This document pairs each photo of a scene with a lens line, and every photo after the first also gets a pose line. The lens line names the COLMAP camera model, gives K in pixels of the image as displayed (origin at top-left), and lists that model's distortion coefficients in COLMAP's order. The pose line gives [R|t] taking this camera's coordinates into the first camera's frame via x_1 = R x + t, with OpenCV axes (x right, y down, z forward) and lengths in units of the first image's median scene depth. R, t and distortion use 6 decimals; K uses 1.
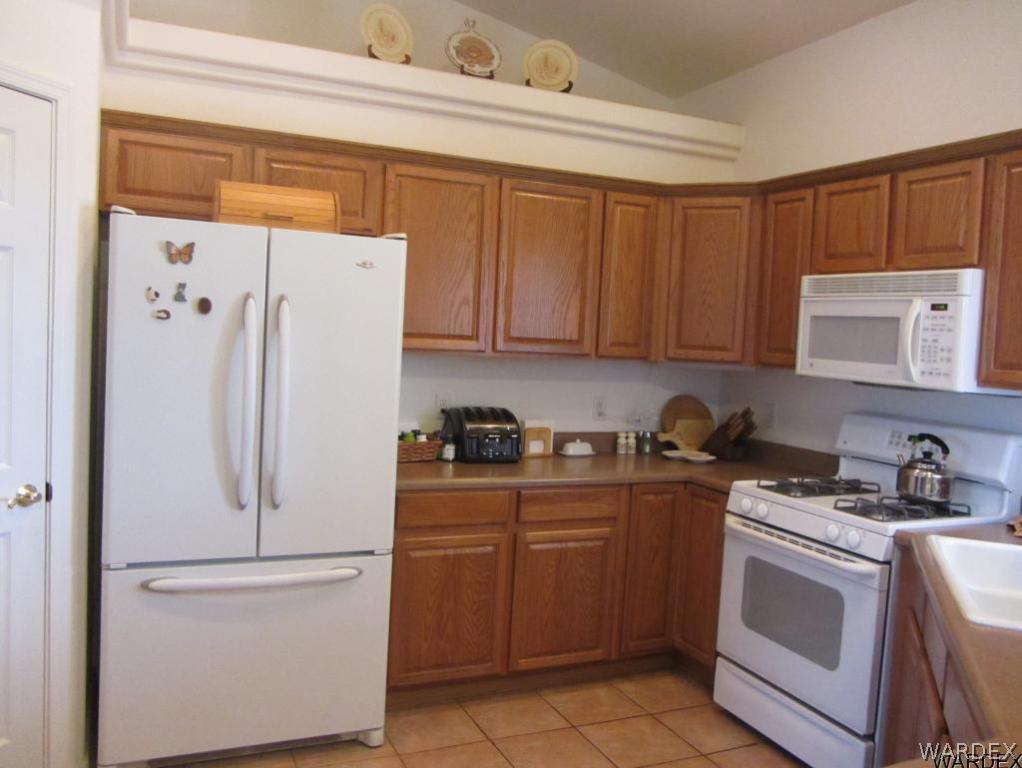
lens RADIAL K [[847.6, 0, 511.0], [0, 847.6, 384.0], [0, 0, 1]] dist [-0.035277, 0.005459]
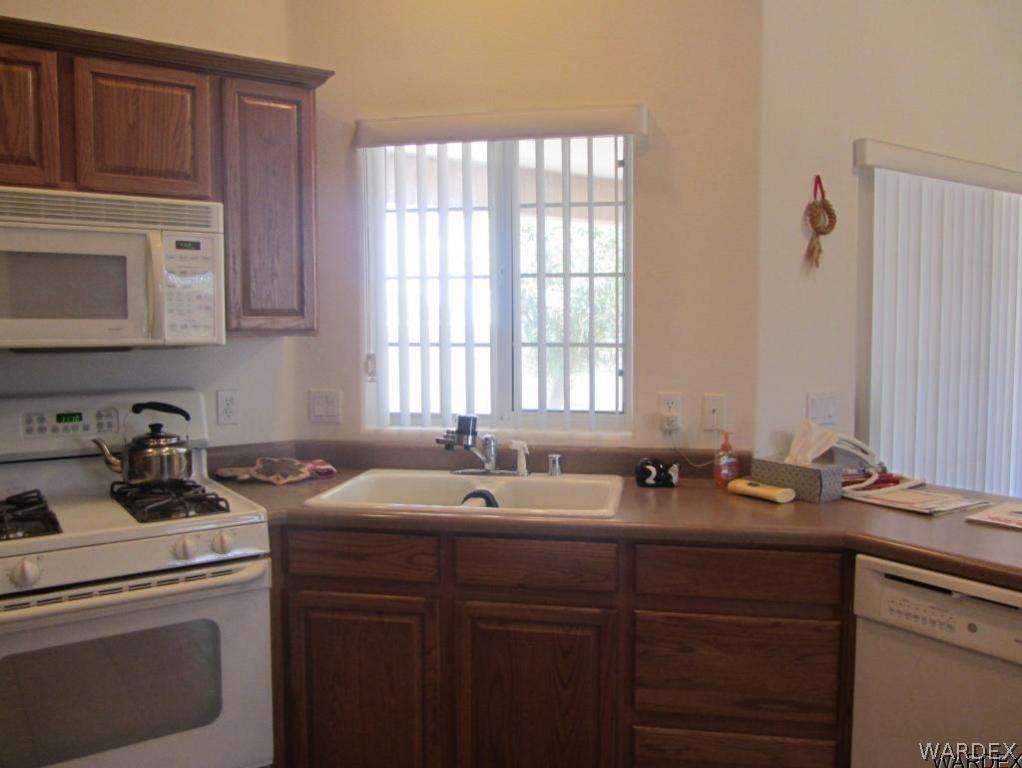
lens RADIAL K [[847.6, 0, 511.0], [0, 847.6, 384.0], [0, 0, 1]] dist [-0.035277, 0.005459]
pose [[-0.189226, -0.117863, 0.974834, -0.325134], [0.057583, 0.989730, 0.130842, -0.040415], [-0.980244, 0.080893, -0.180496, 0.735163]]
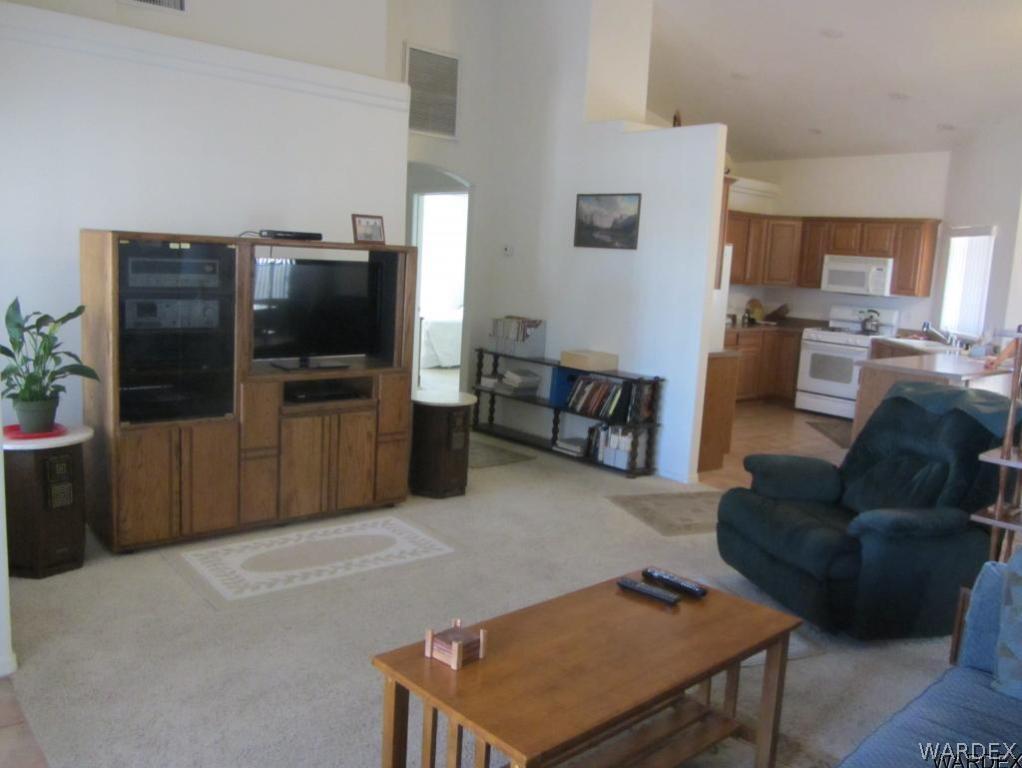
lens RADIAL K [[847.6, 0, 511.0], [0, 847.6, 384.0], [0, 0, 1]] dist [-0.035277, 0.005459]
pose [[0.953993, -0.037256, 0.297506, -1.565982], [0.006060, 0.994443, 0.105099, -0.002954], [-0.299768, -0.098460, 0.948918, -1.447148]]
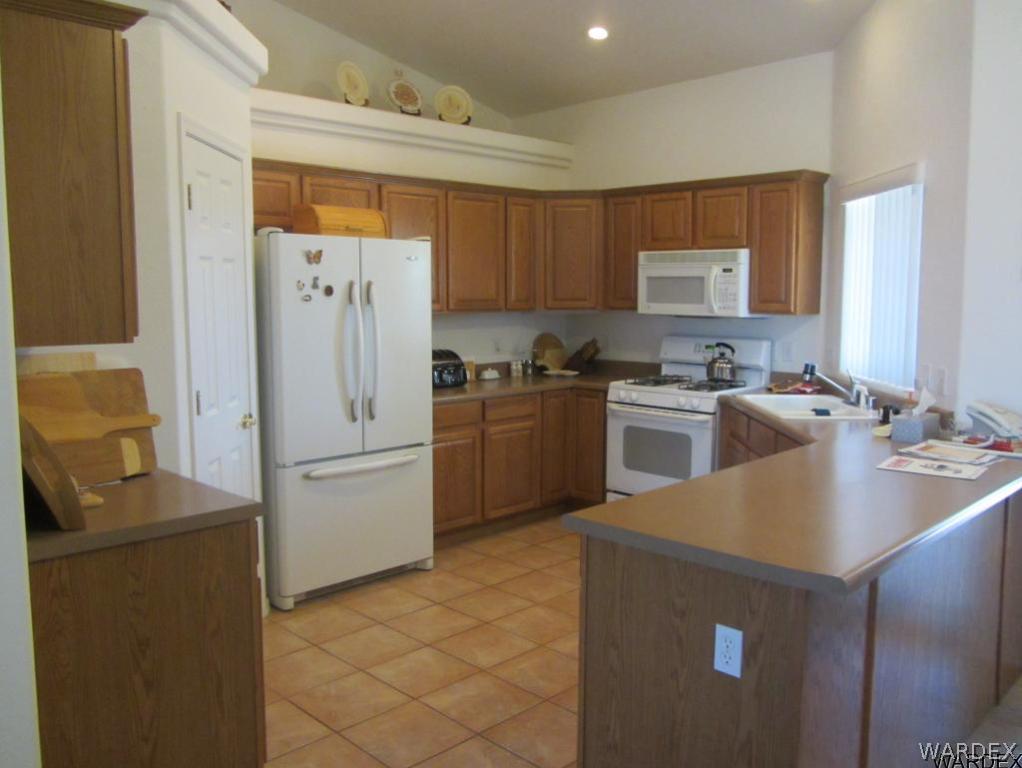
lens RADIAL K [[847.6, 0, 511.0], [0, 847.6, 384.0], [0, 0, 1]] dist [-0.035277, 0.005459]
pose [[0.933645, -0.088282, 0.347149, -0.485872], [0.068369, 0.995256, 0.069222, -0.006221], [-0.351613, -0.040895, 0.935252, -0.453077]]
